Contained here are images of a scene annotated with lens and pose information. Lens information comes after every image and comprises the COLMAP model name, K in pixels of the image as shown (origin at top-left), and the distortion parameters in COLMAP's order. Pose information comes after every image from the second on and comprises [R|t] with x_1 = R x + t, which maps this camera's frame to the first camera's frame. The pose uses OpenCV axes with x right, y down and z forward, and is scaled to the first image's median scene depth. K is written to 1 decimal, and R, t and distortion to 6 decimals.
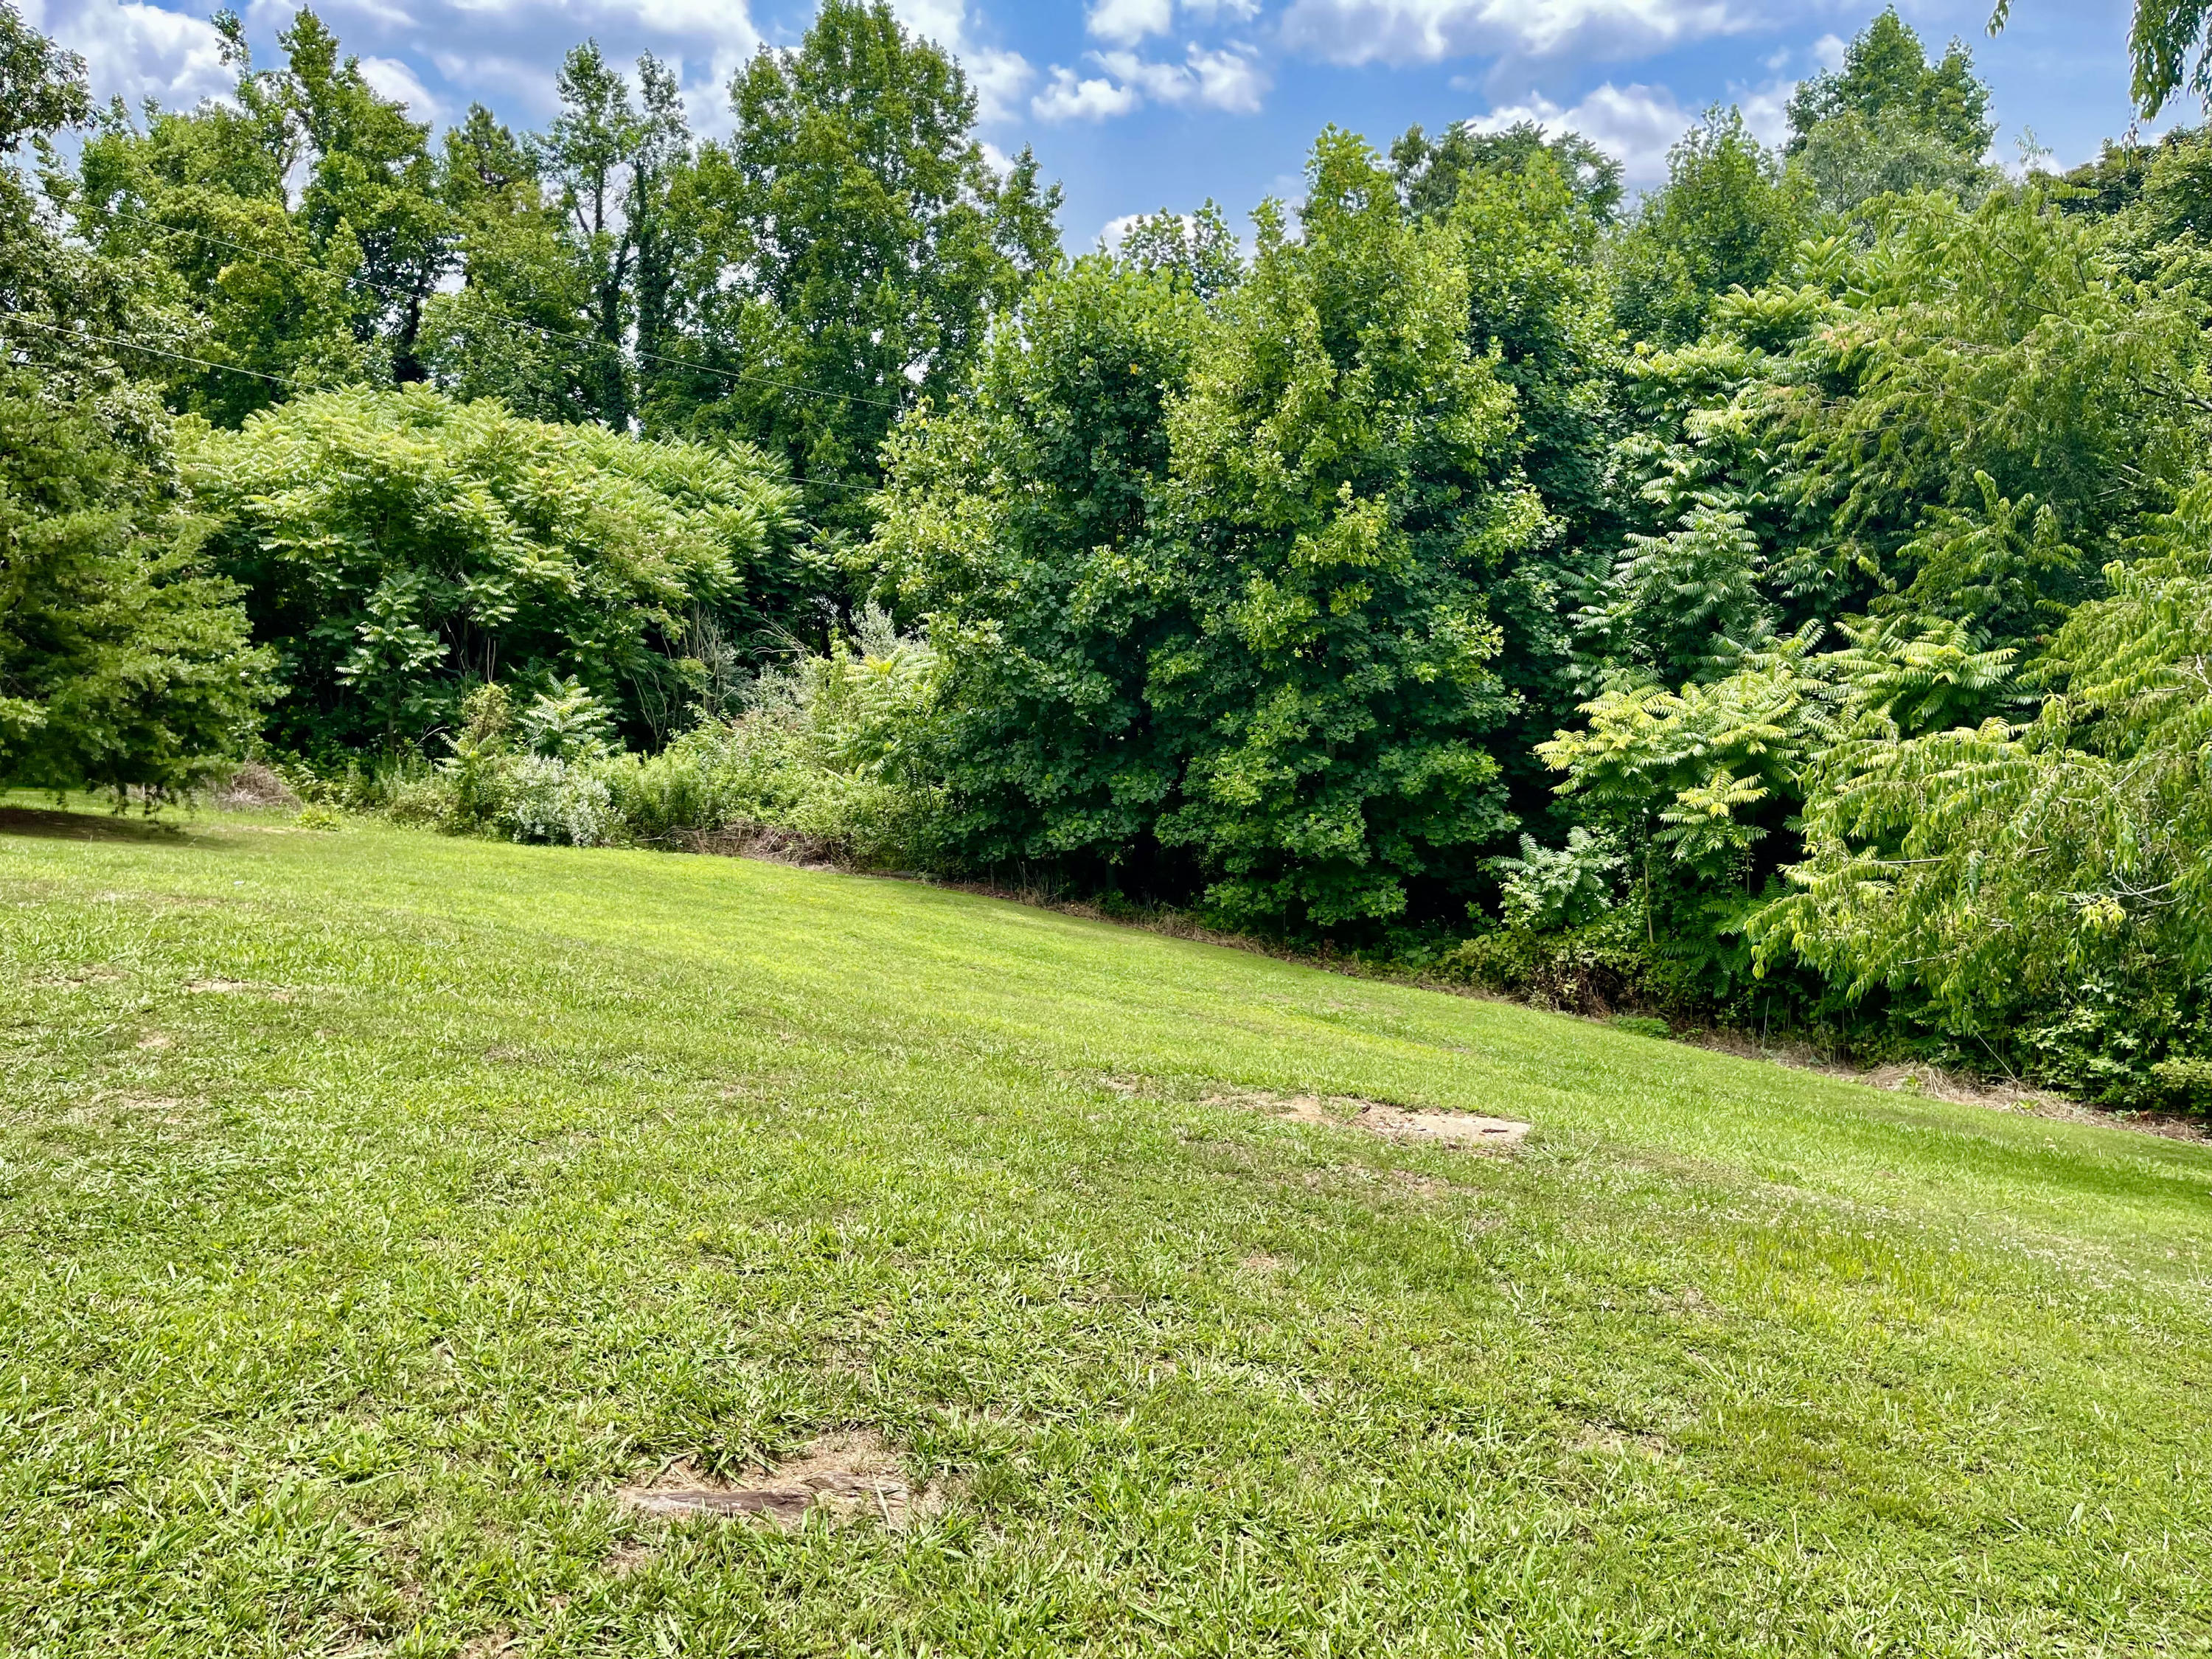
lens RADIAL K [[1667.7, 0, 1102.8], [0, 1667.7, 825.5], [0, 0, 1]] dist [0.037988, -0.055633]
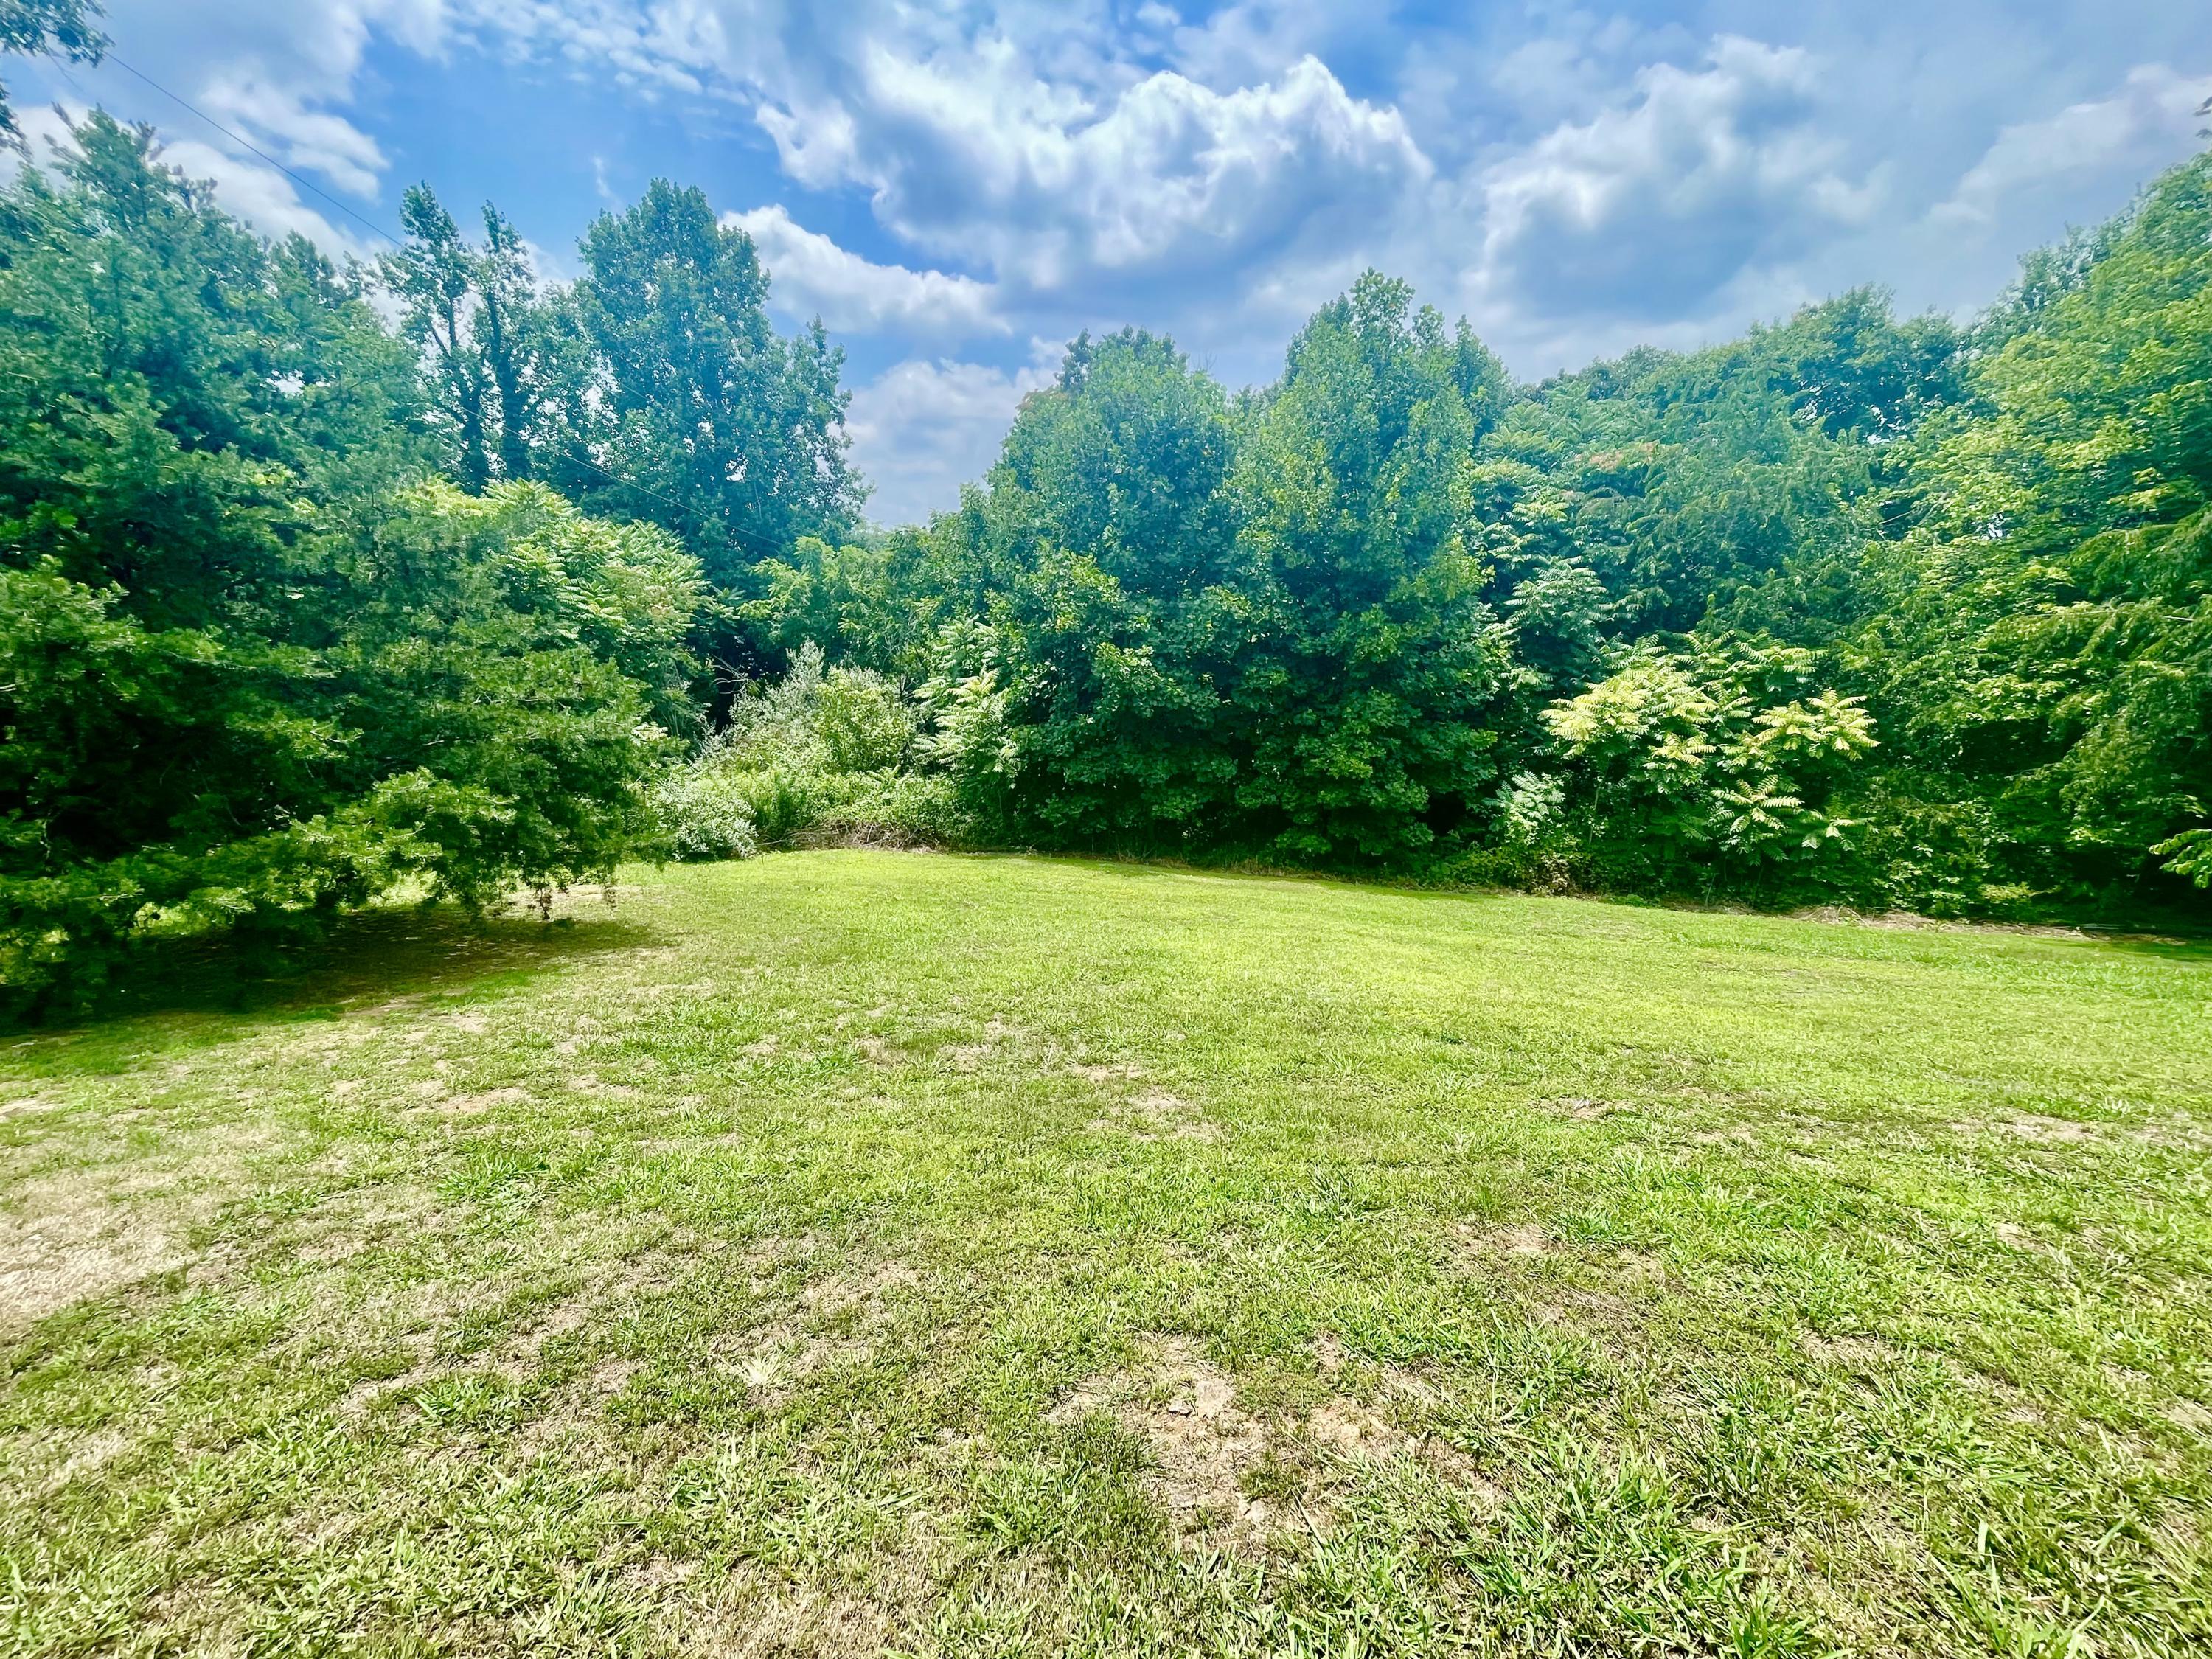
lens RADIAL K [[901.7, 0, 1115.1], [0, 901.7, 824.1], [0, 0, 1]] dist [0.001455, 0.000133]
pose [[0.906138, -0.102749, 0.410312, -0.331011], [0.075472, 0.993756, 0.082181, -0.041364], [-0.416194, -0.043500, 0.908235, 0.336526]]
